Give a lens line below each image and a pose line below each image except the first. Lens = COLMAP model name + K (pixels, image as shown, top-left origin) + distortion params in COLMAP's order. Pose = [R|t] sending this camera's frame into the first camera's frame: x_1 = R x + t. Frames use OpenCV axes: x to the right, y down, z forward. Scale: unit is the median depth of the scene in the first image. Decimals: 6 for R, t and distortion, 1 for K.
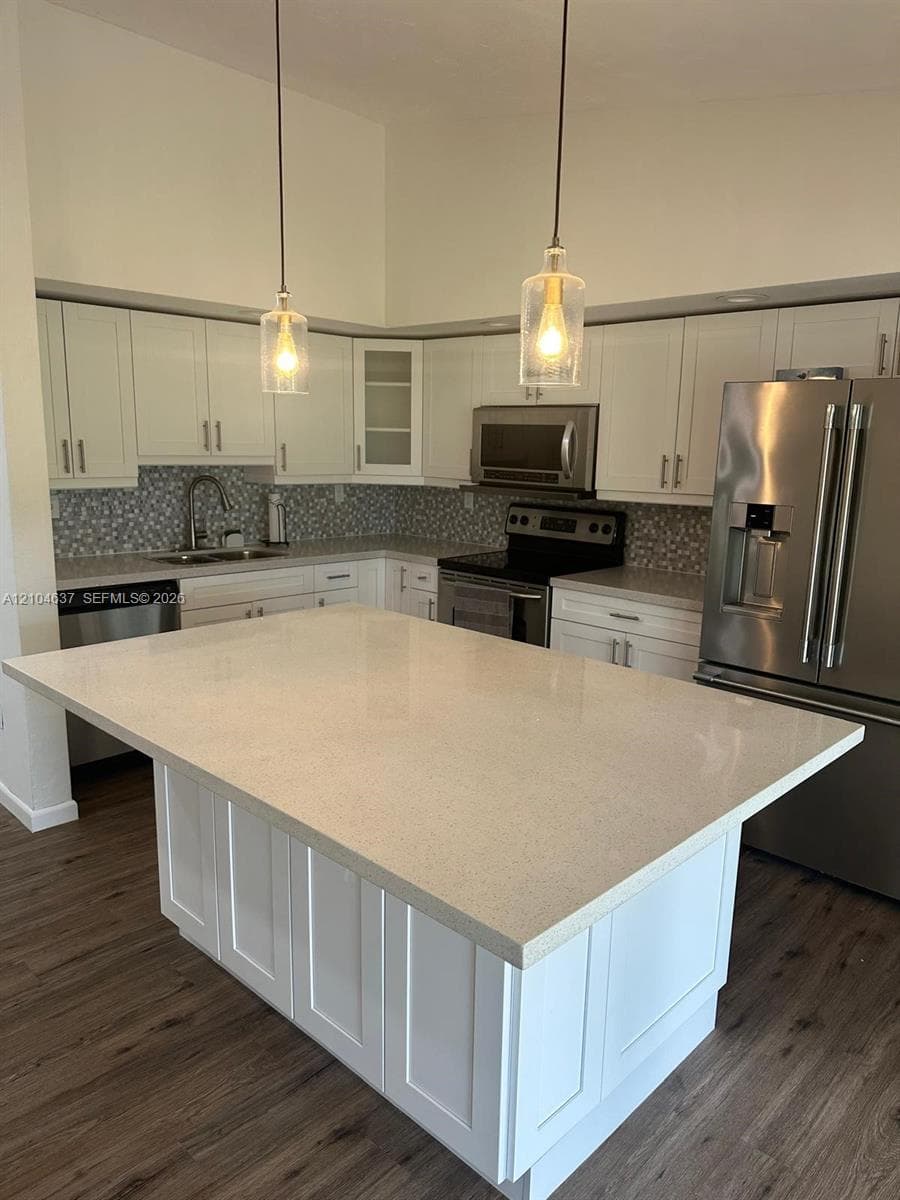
lens RADIAL K [[860.3, 0, 450.0], [0, 860.3, 600.0], [0, 0, 1]] dist [-0.000230, 0.000042]
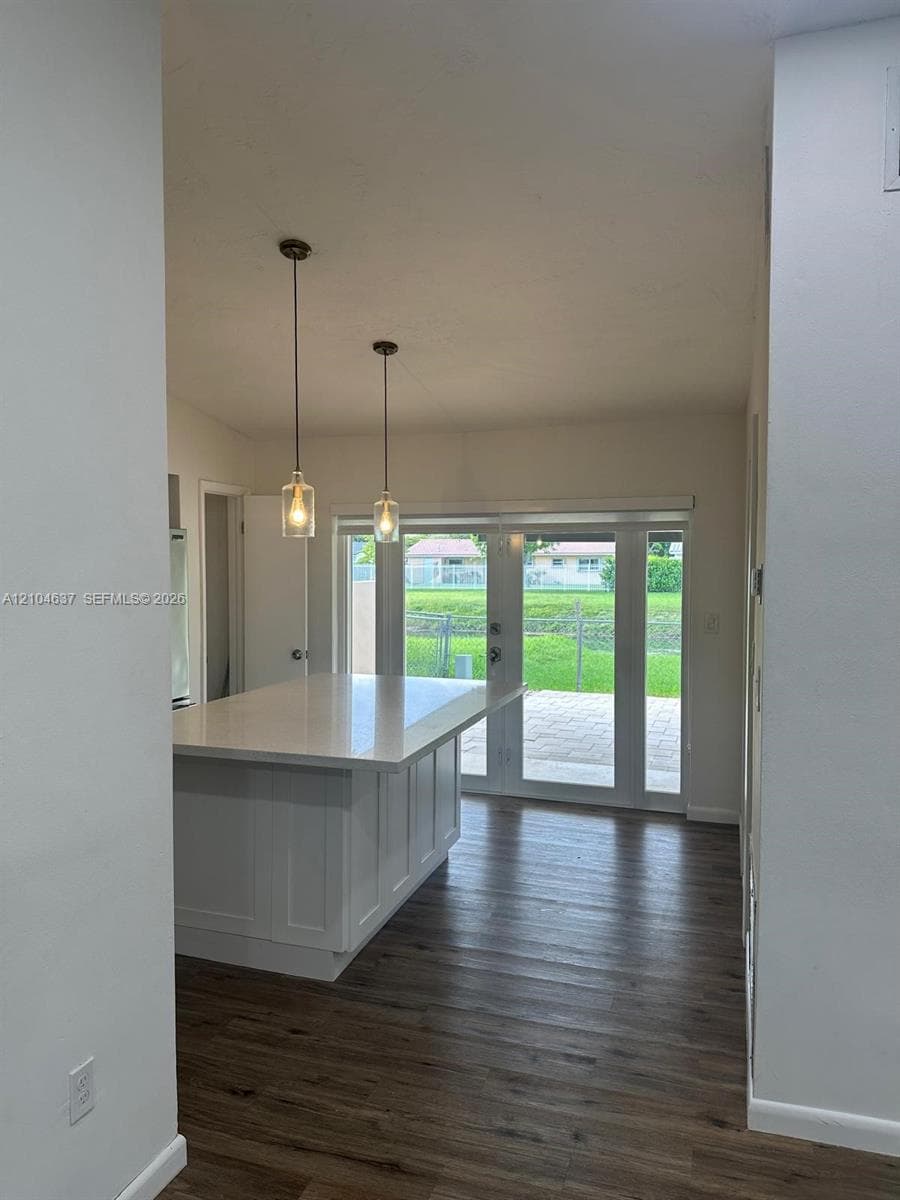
lens RADIAL K [[826.4, 0, 450.0], [0, 826.4, 600.0], [0, 0, 1]] dist [0.030314, -0.035958]
pose [[-0.423481, -0.056241, 0.904157, -1.576815], [0.171948, 0.974937, 0.141180, -0.294446], [-0.889437, 0.215255, -0.403197, 1.368131]]
